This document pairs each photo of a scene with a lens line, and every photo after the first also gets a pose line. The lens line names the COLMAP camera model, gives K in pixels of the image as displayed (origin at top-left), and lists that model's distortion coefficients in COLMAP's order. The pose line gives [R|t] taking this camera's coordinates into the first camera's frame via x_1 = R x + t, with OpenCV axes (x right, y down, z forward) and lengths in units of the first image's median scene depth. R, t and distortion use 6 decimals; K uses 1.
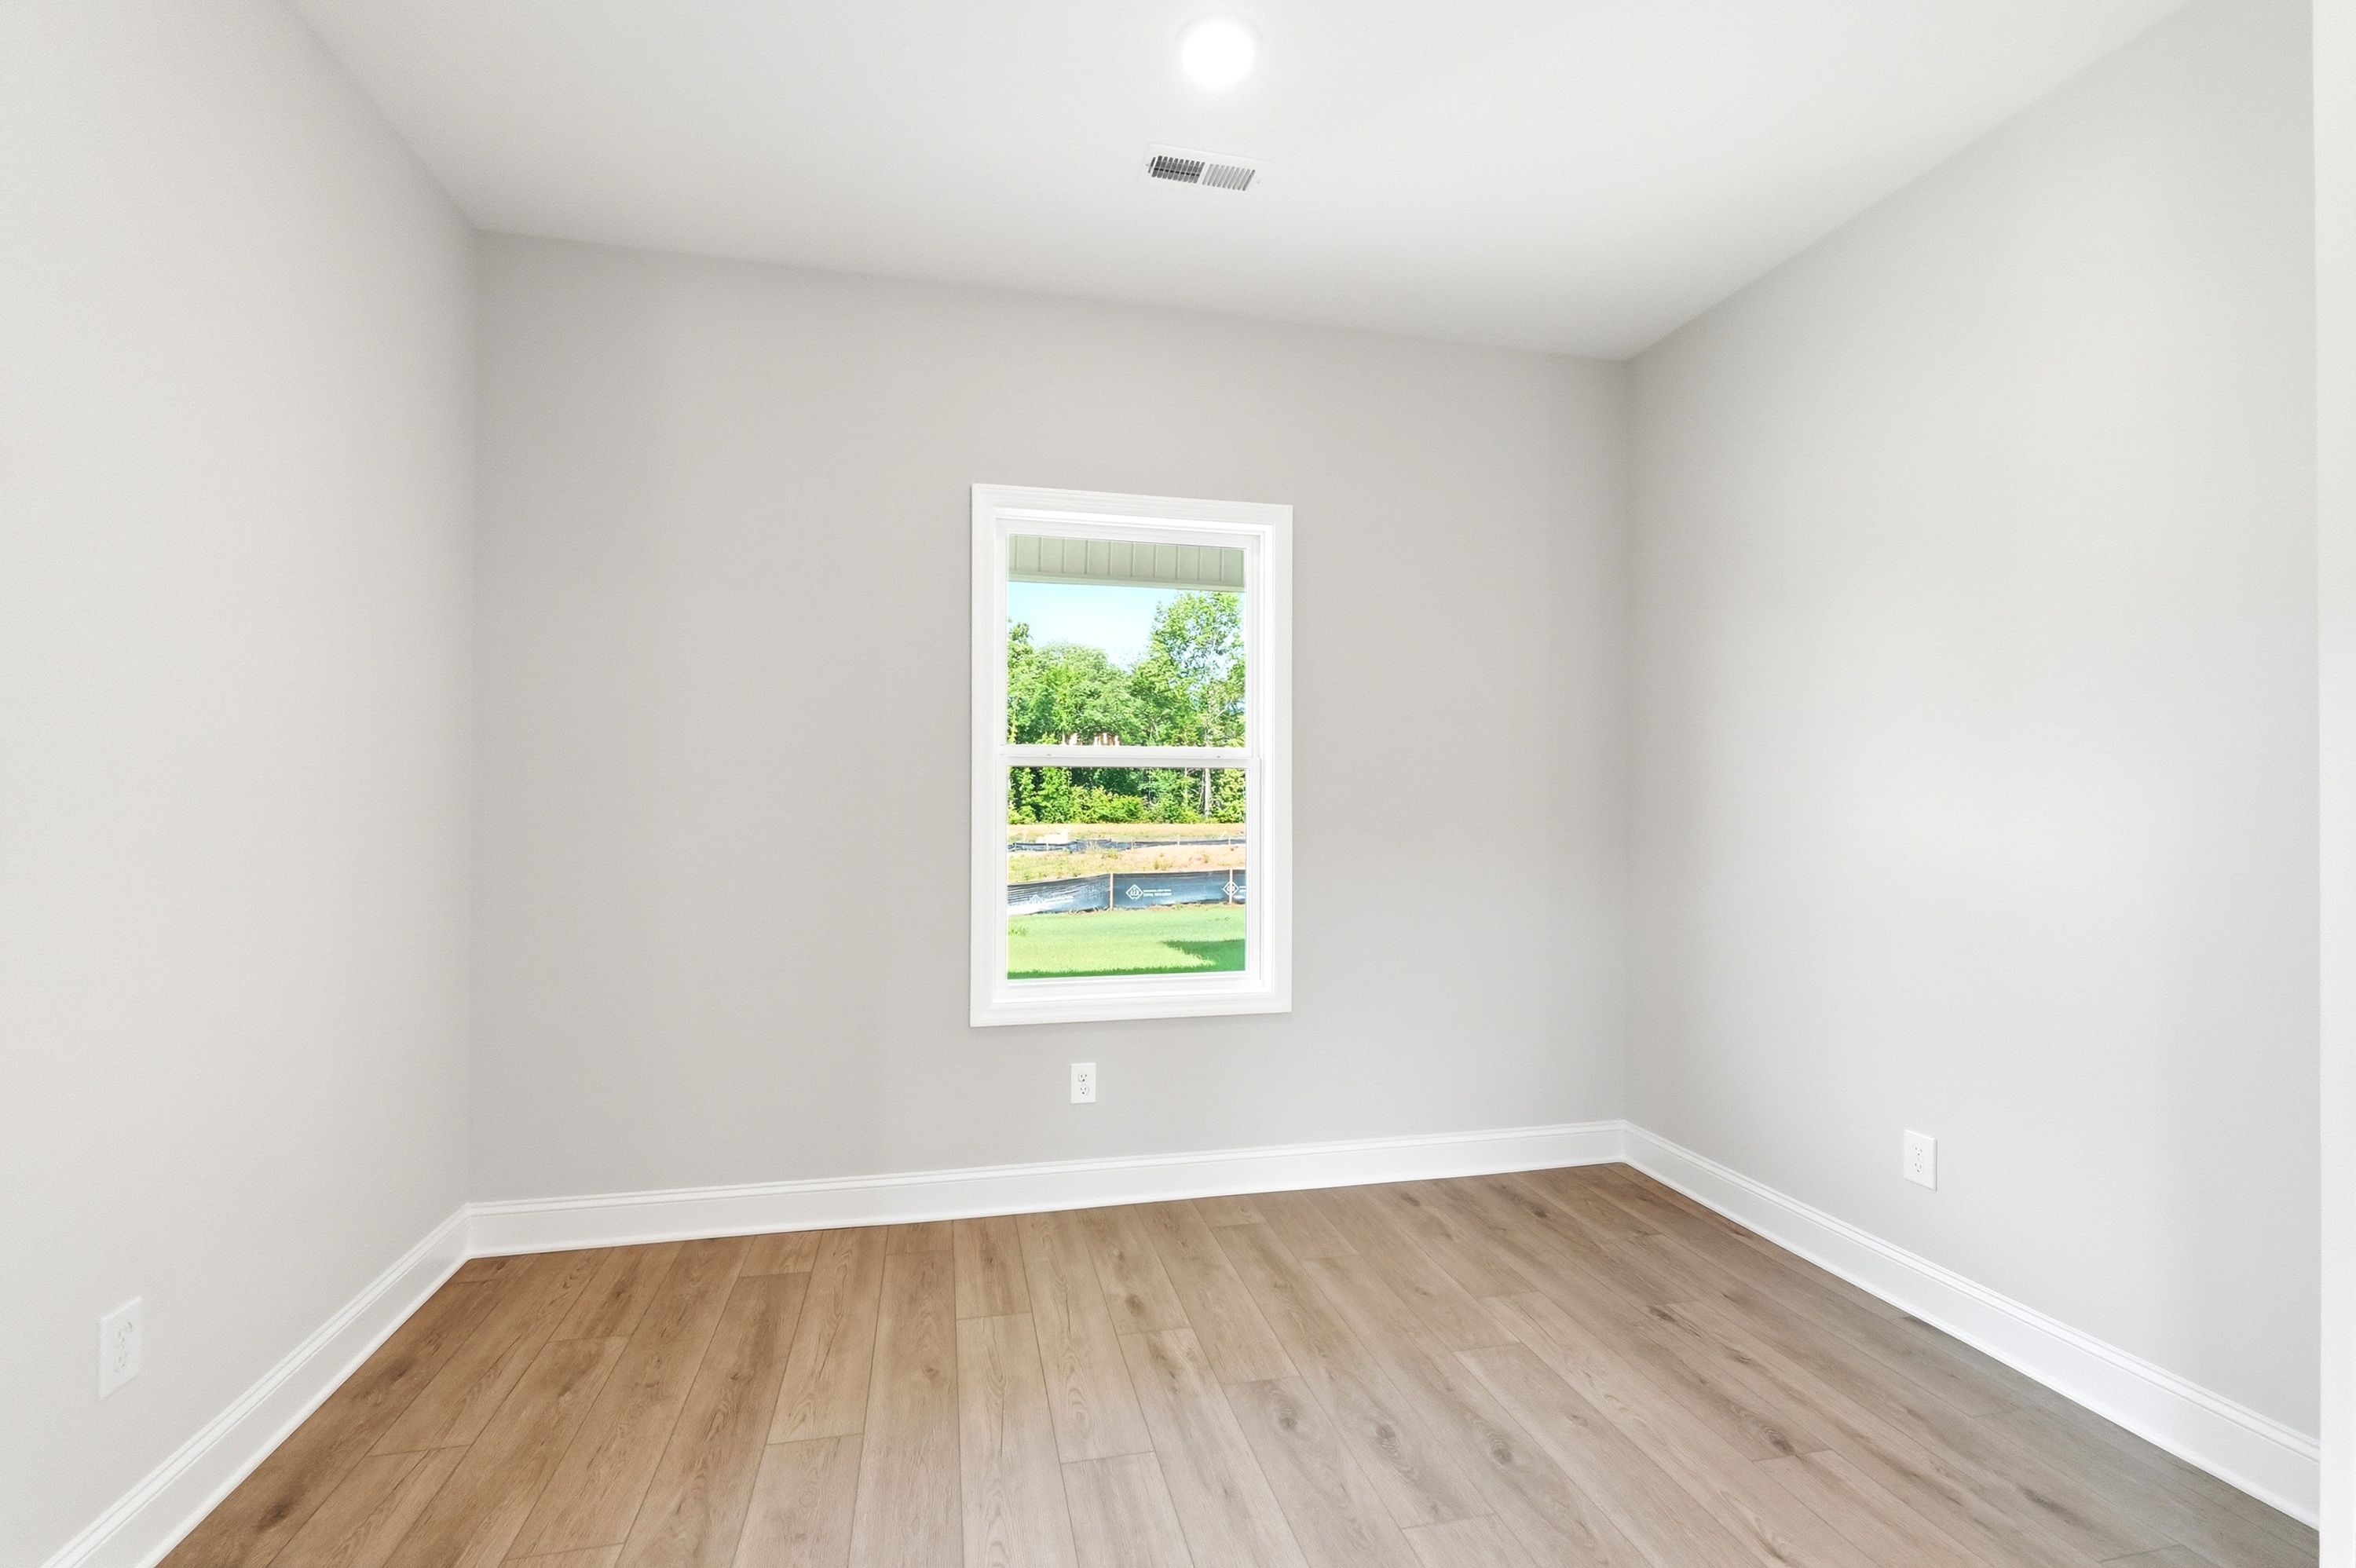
lens RADIAL K [[998.7, 0, 1162.4], [0, 998.7, 783.5], [0, 0, 1]] dist [-0.003189, -0.000288]
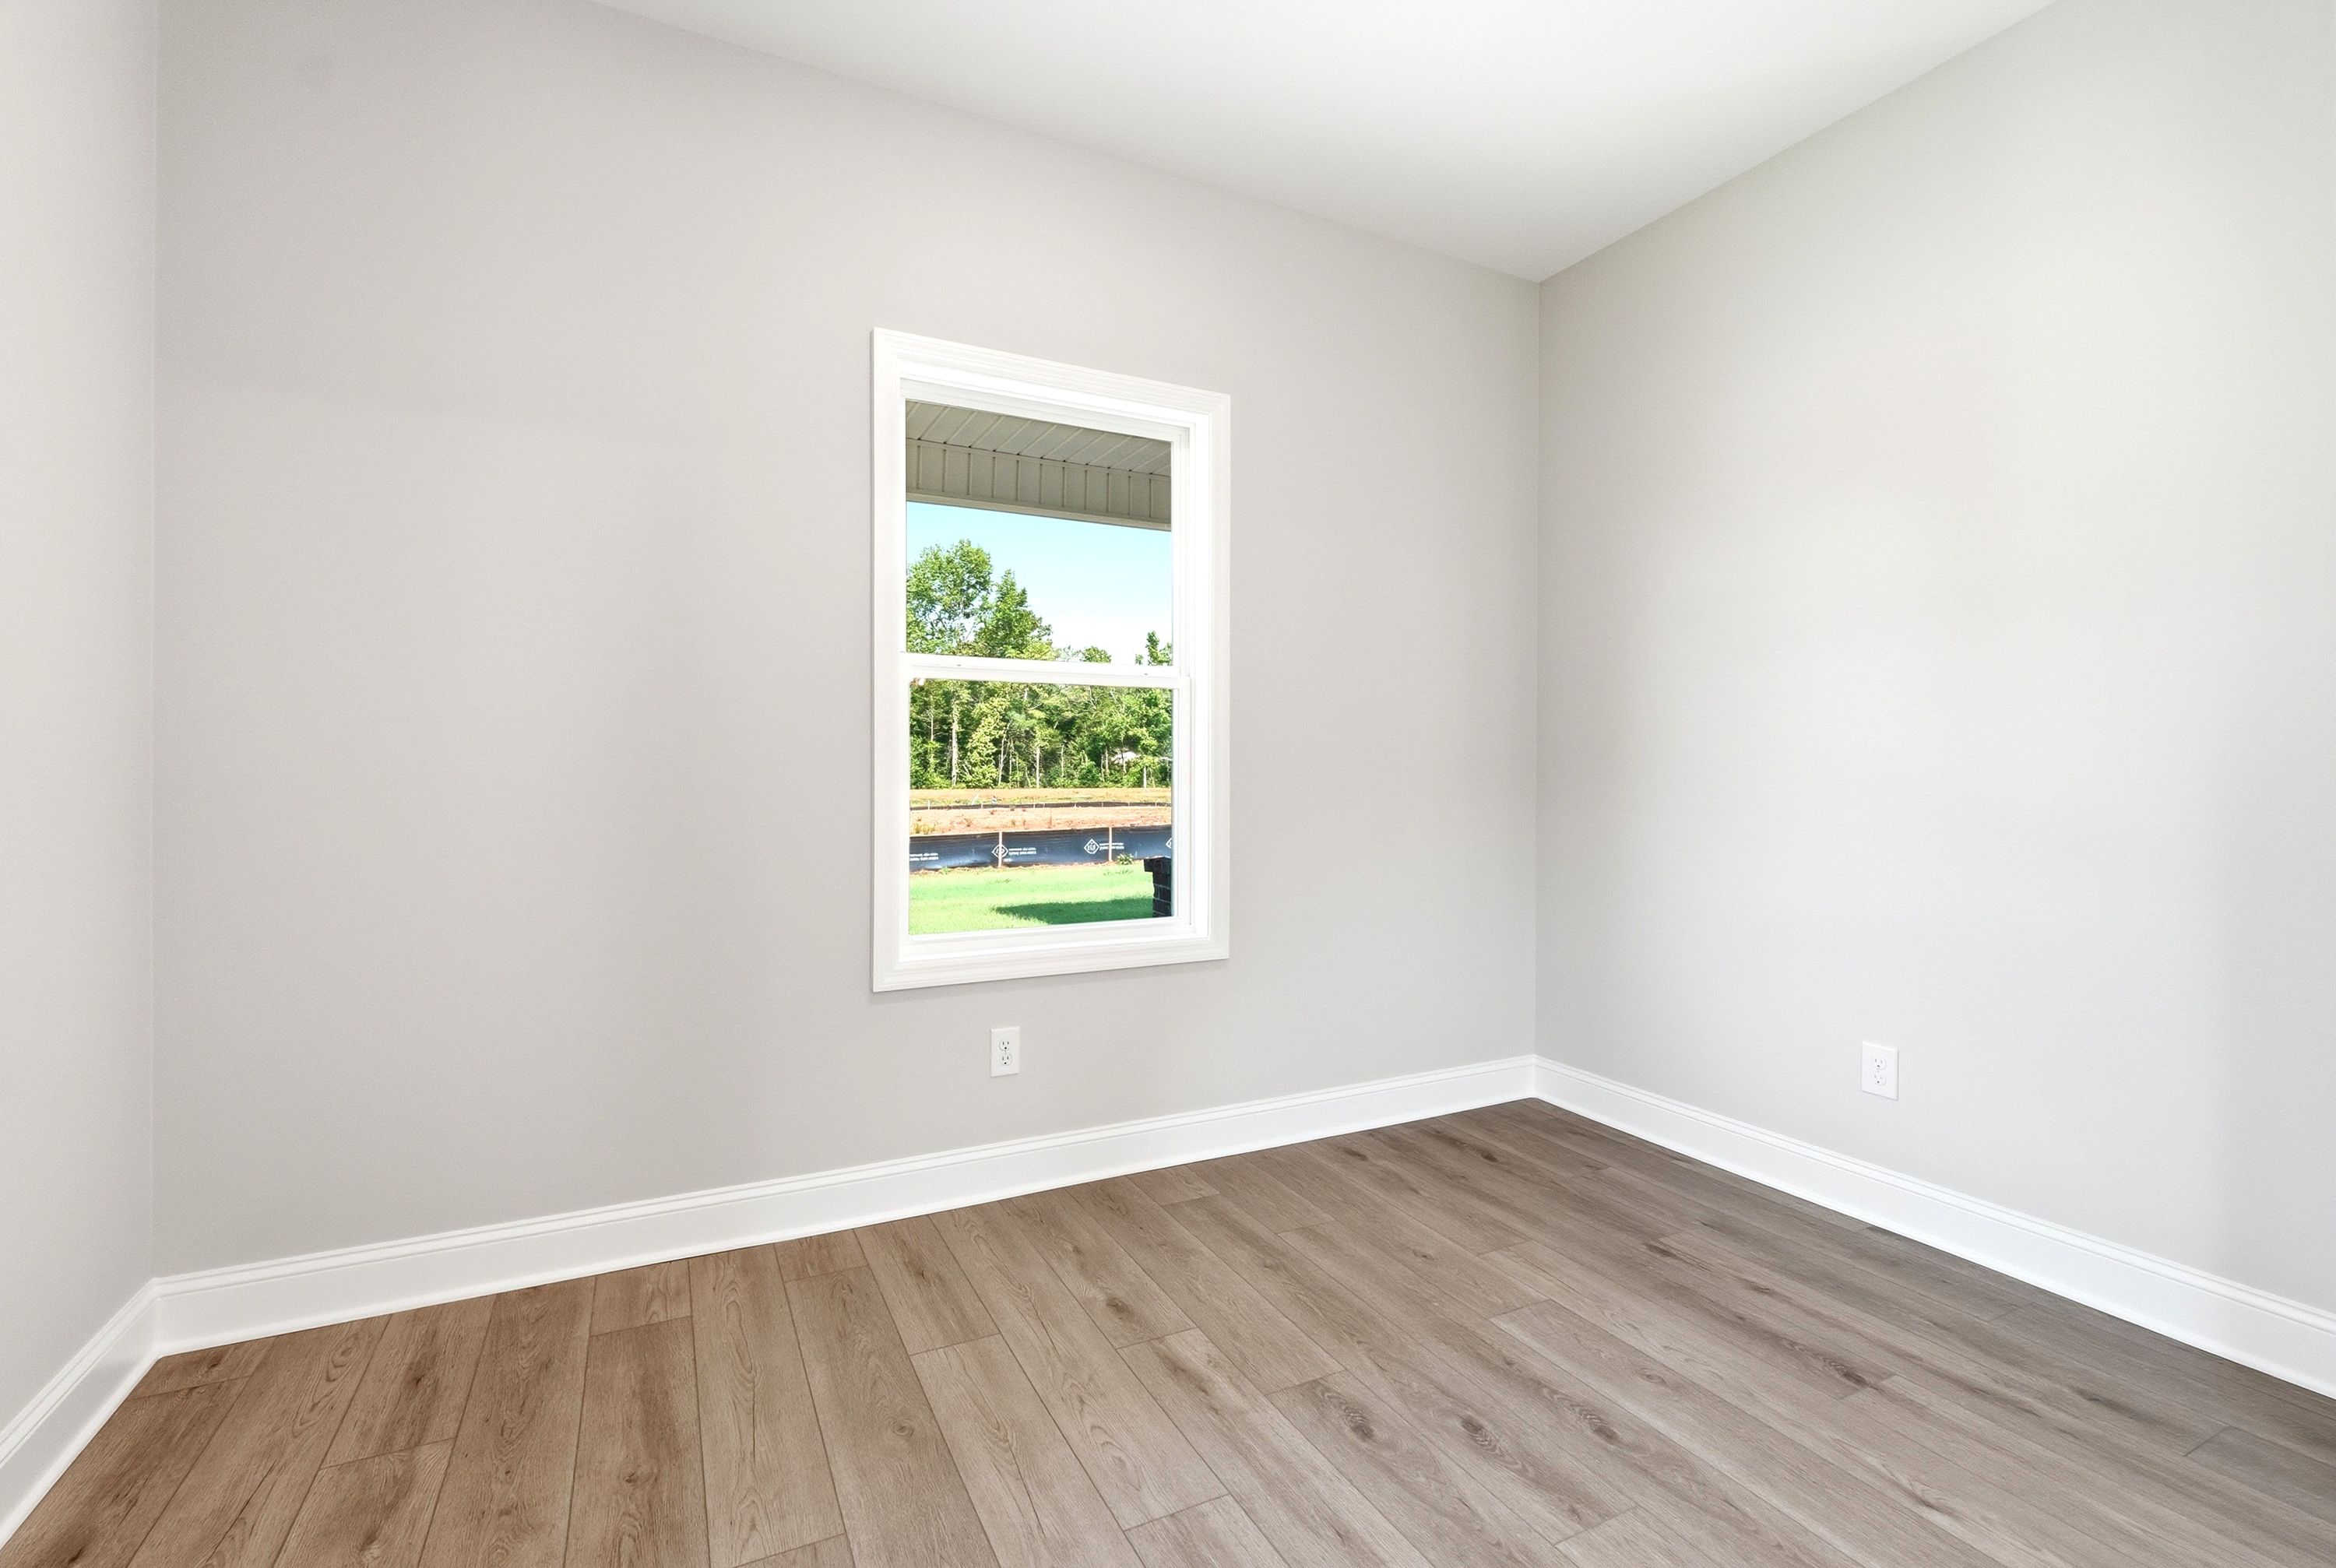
lens RADIAL K [[999.7, 0, 1140.0], [0, 999.7, 768.2], [0, 0, 1]] dist [-0.001963, -0.000810]
pose [[0.973042, 0.001167, 0.230625, -0.203690], [-0.005401, 0.999828, 0.017726, 0.053071], [-0.230565, -0.018494, 0.972881, 0.186005]]
